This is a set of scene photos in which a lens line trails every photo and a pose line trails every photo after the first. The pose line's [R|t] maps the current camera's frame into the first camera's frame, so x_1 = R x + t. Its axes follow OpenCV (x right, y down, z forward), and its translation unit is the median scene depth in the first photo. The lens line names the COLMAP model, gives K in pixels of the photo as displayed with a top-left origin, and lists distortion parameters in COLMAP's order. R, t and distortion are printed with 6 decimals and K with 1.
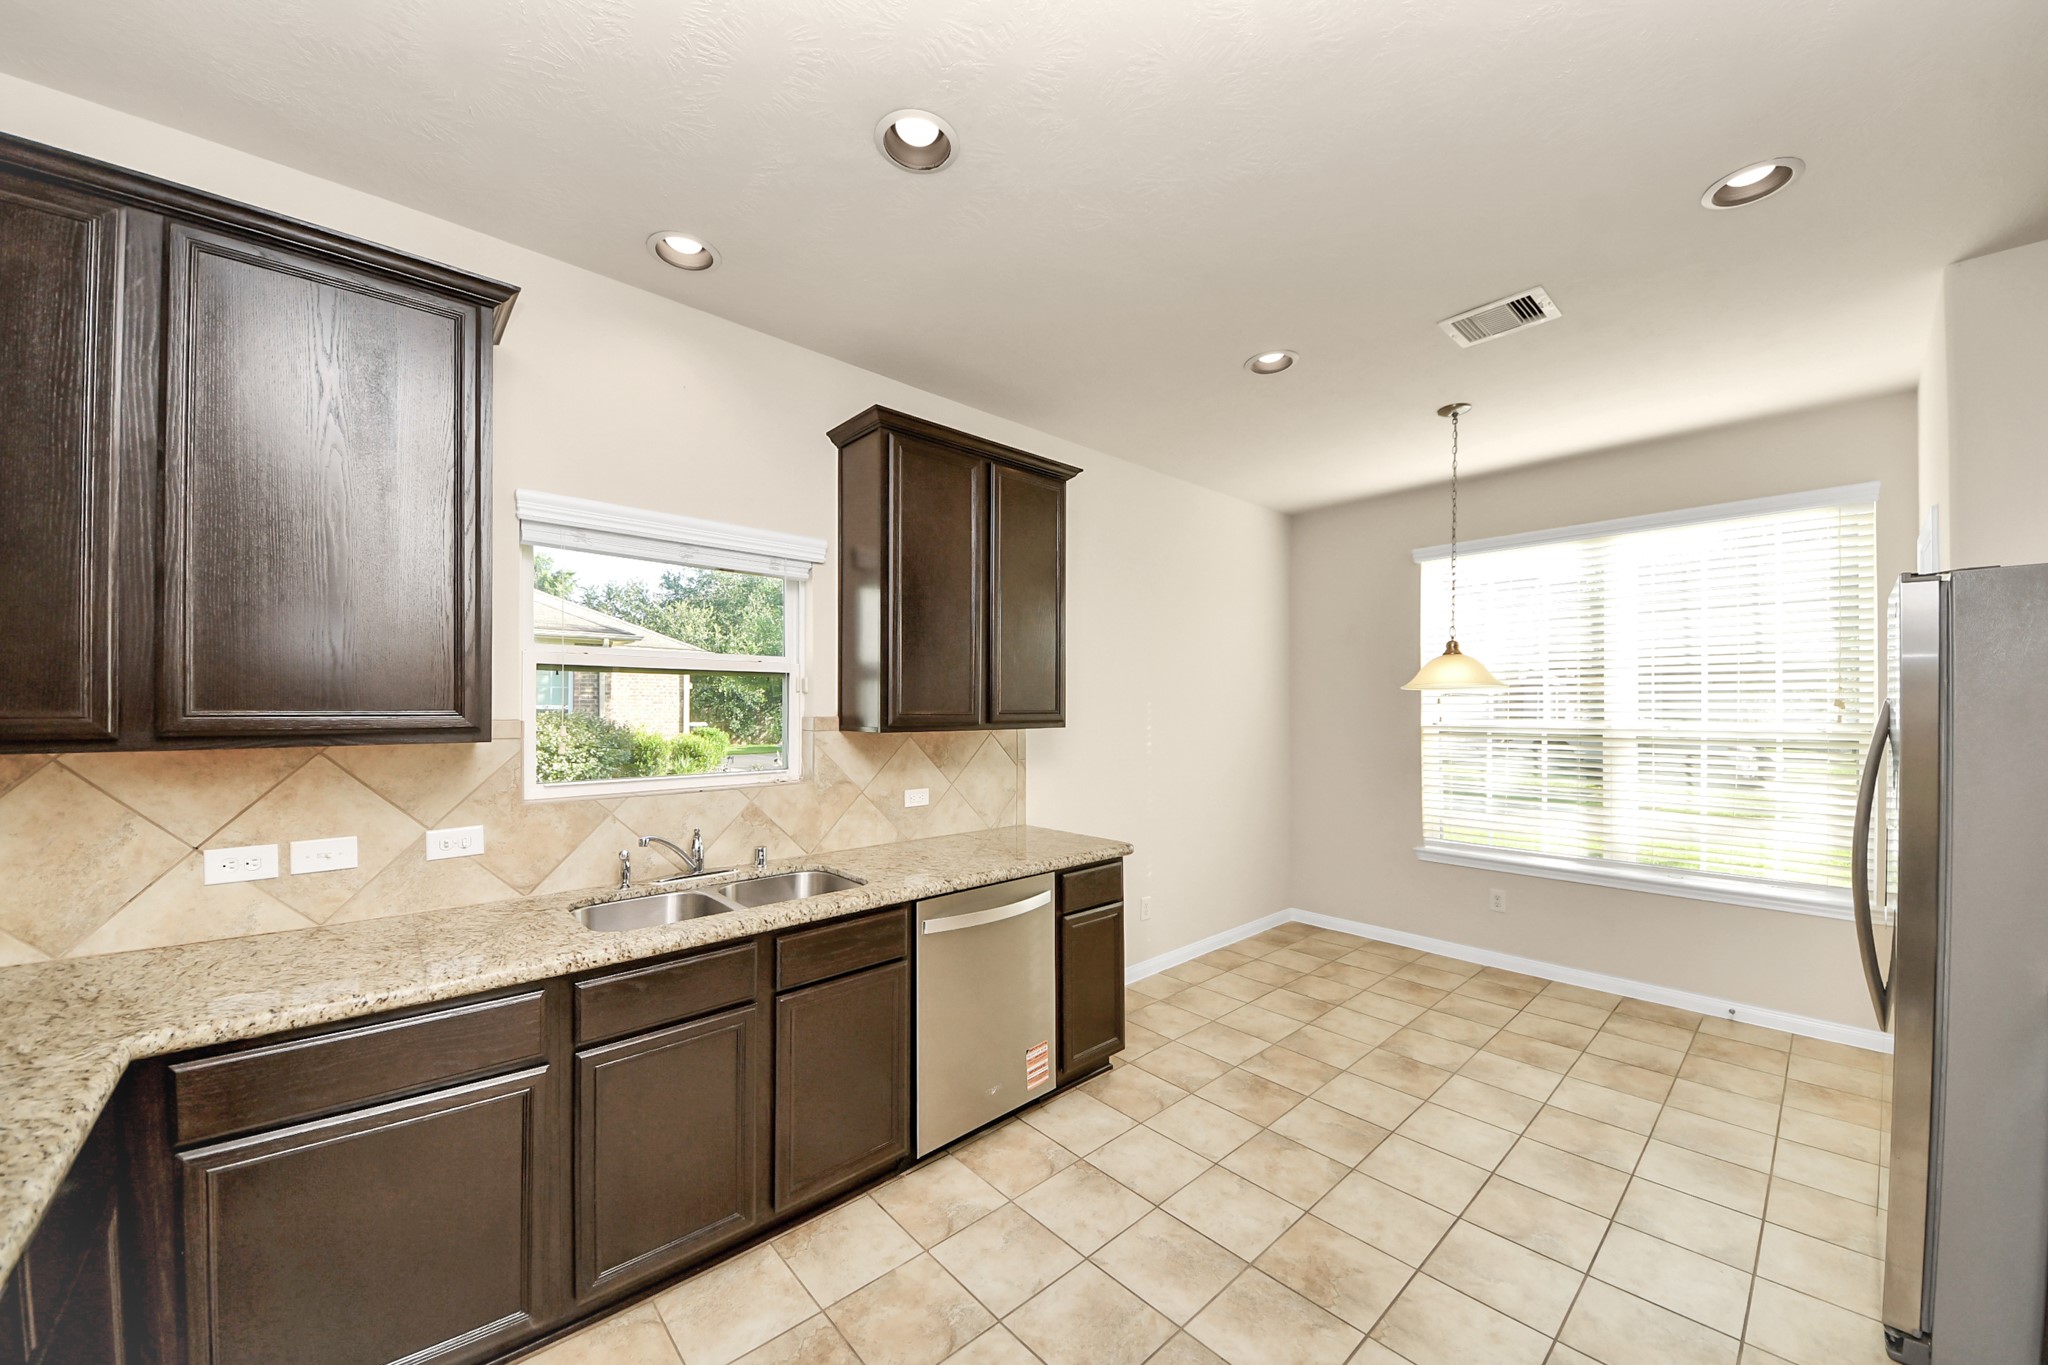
lens RADIAL K [[755.3, 0, 1019.9], [0, 755.3, 703.3], [0, 0, 1]] dist [-0.001614, -0.000282]
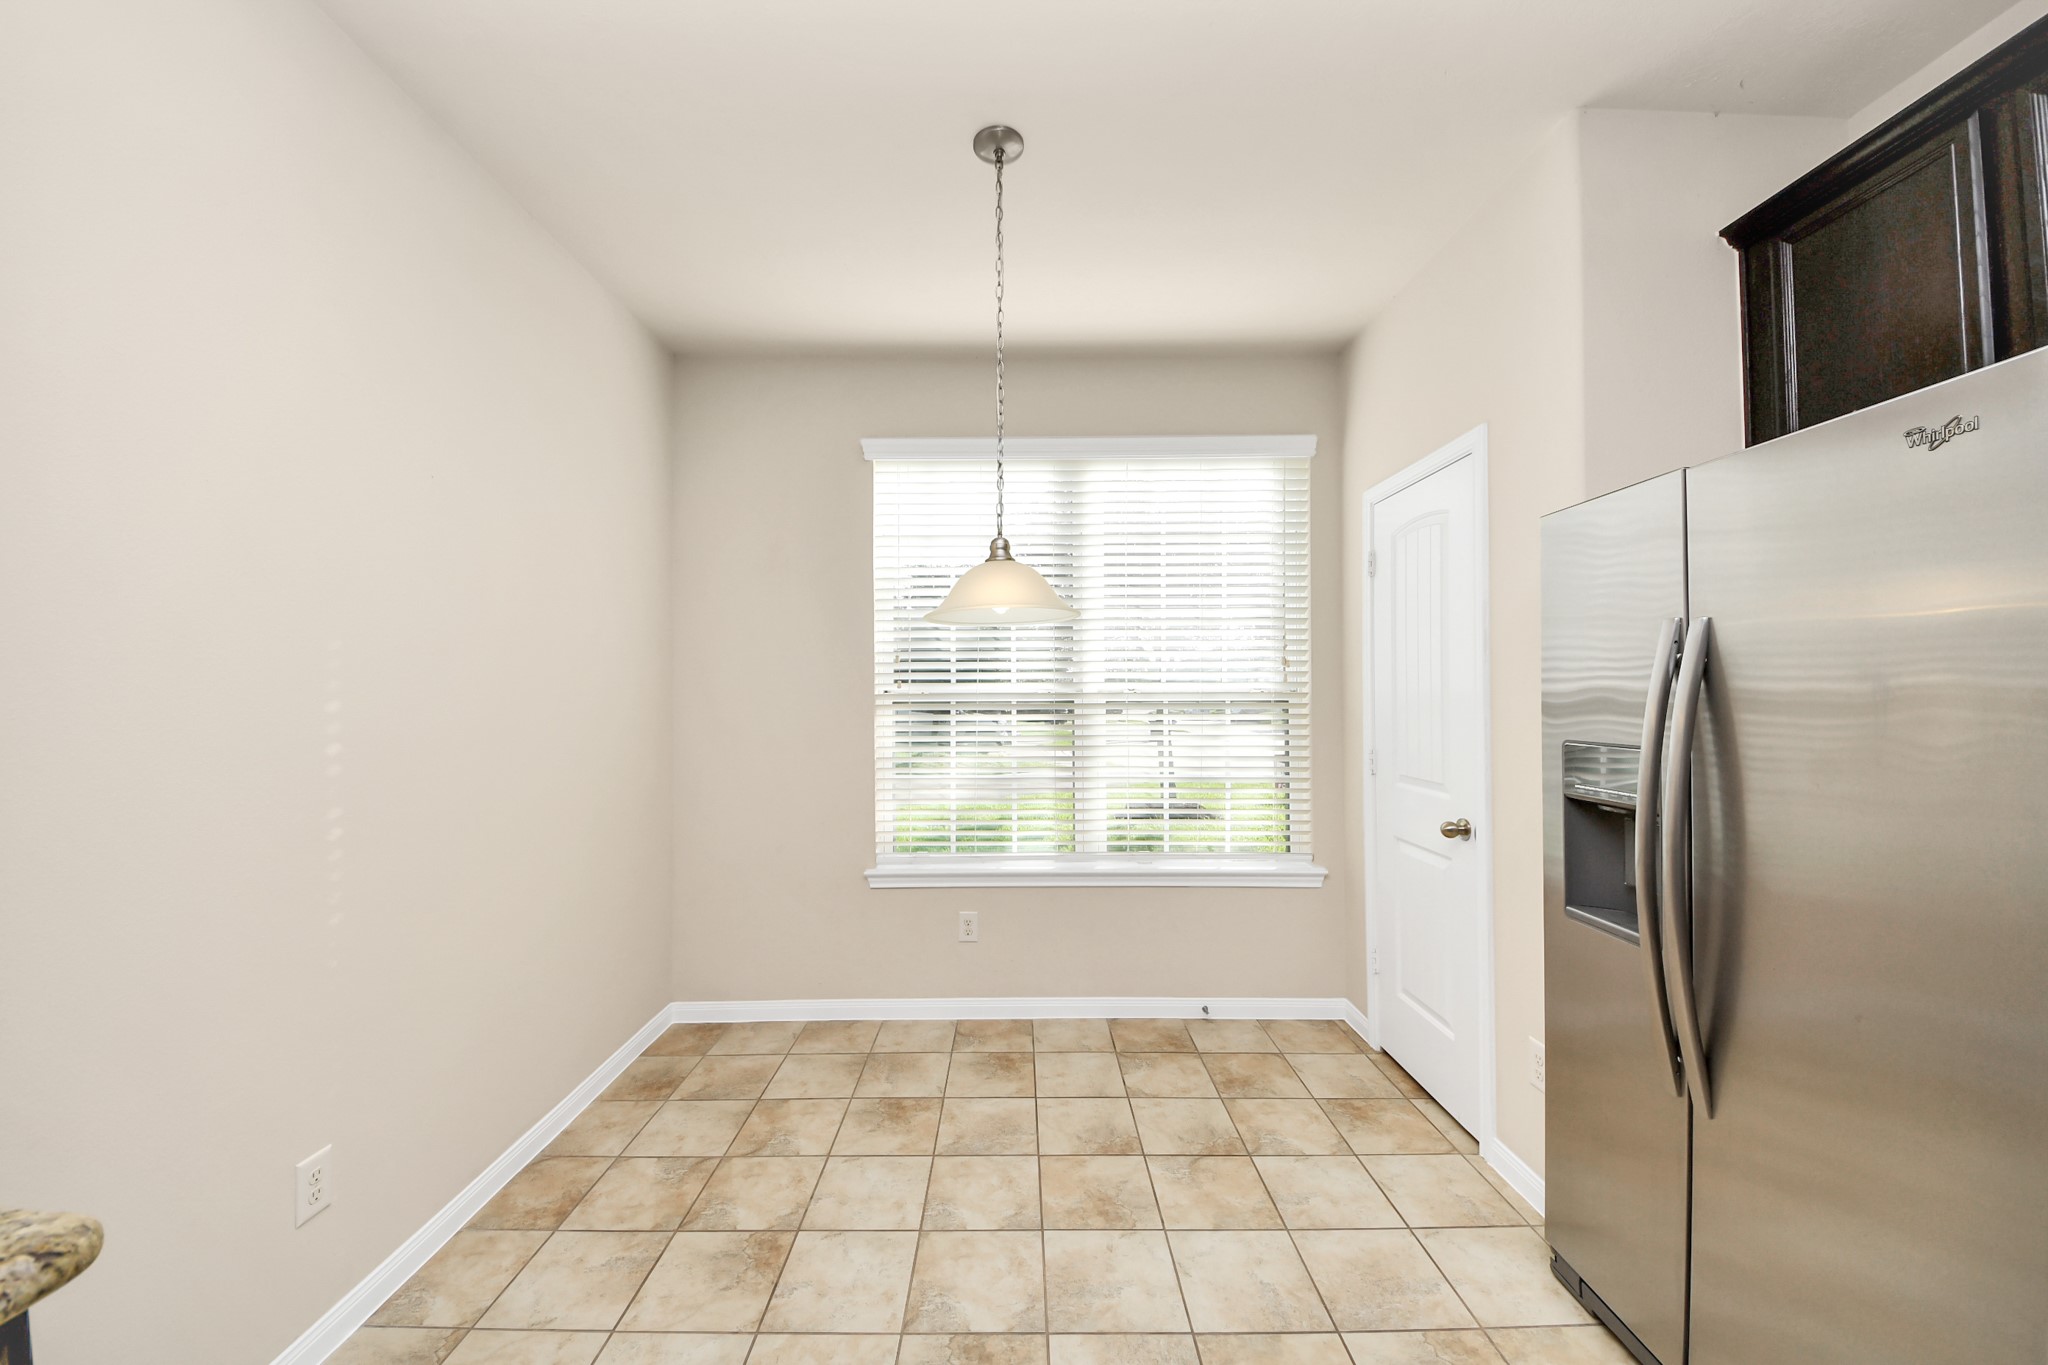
lens RADIAL K [[732.6, 0, 1024.0], [0, 732.6, 682.5], [0, 0, 1]] dist [-0.001042, -0.011315]
pose [[0.661600, 0.000532, 0.749857, 0.140085], [0.000949, 0.999998, -0.001547, 0.023613], [-0.749856, 0.001735, 0.661599, 0.519357]]
